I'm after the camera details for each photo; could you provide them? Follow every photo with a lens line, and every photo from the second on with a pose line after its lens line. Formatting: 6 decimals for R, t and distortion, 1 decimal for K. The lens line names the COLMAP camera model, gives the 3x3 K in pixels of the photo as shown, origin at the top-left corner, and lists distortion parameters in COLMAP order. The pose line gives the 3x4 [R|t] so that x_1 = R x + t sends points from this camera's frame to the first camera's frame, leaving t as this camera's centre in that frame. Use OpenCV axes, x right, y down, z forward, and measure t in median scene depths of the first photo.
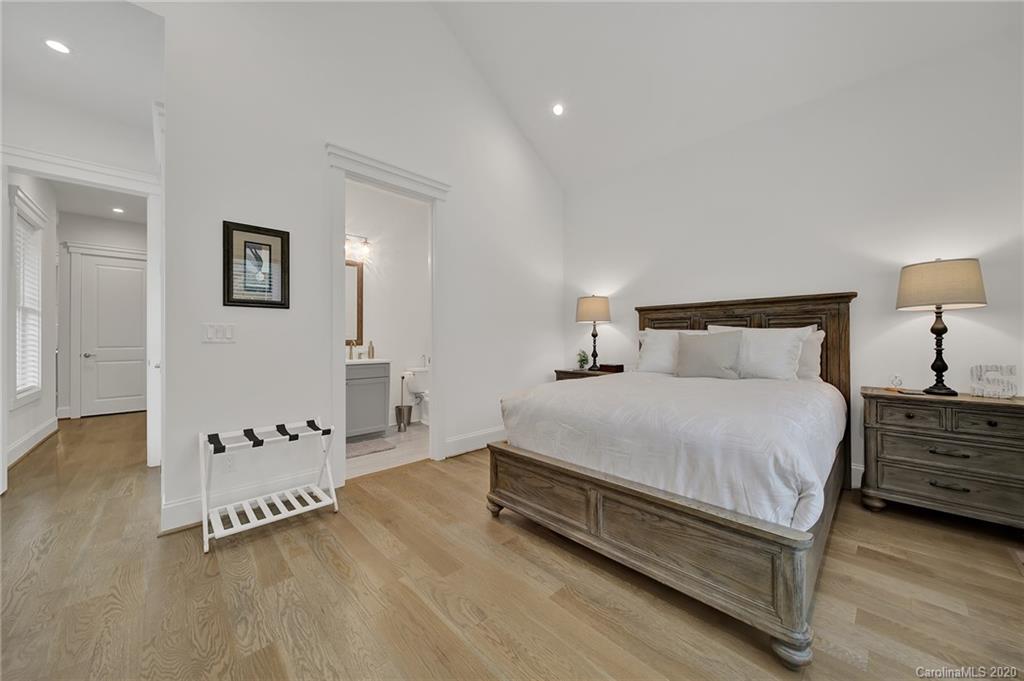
lens RADIAL K [[364.9, 0, 514.9], [0, 364.9, 341.3], [0, 0, 1]] dist [-0.011298, -0.000263]
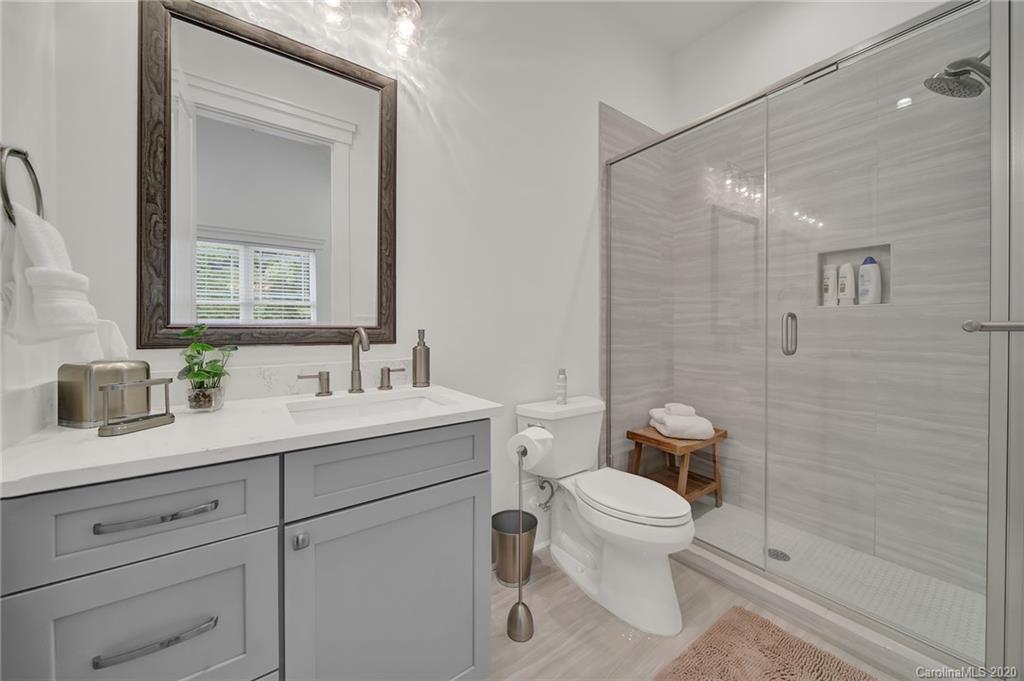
lens RADIAL K [[364.9, 0, 509.6], [0, 364.9, 334.0], [0, 0, 1]] dist [-0.011298, -0.000263]
pose [[0.990090, 0.002263, -0.140416, -0.276182], [-0.001447, 0.999981, 0.005912, 0.000767], [0.140426, -0.005650, 0.990075, 0.701430]]
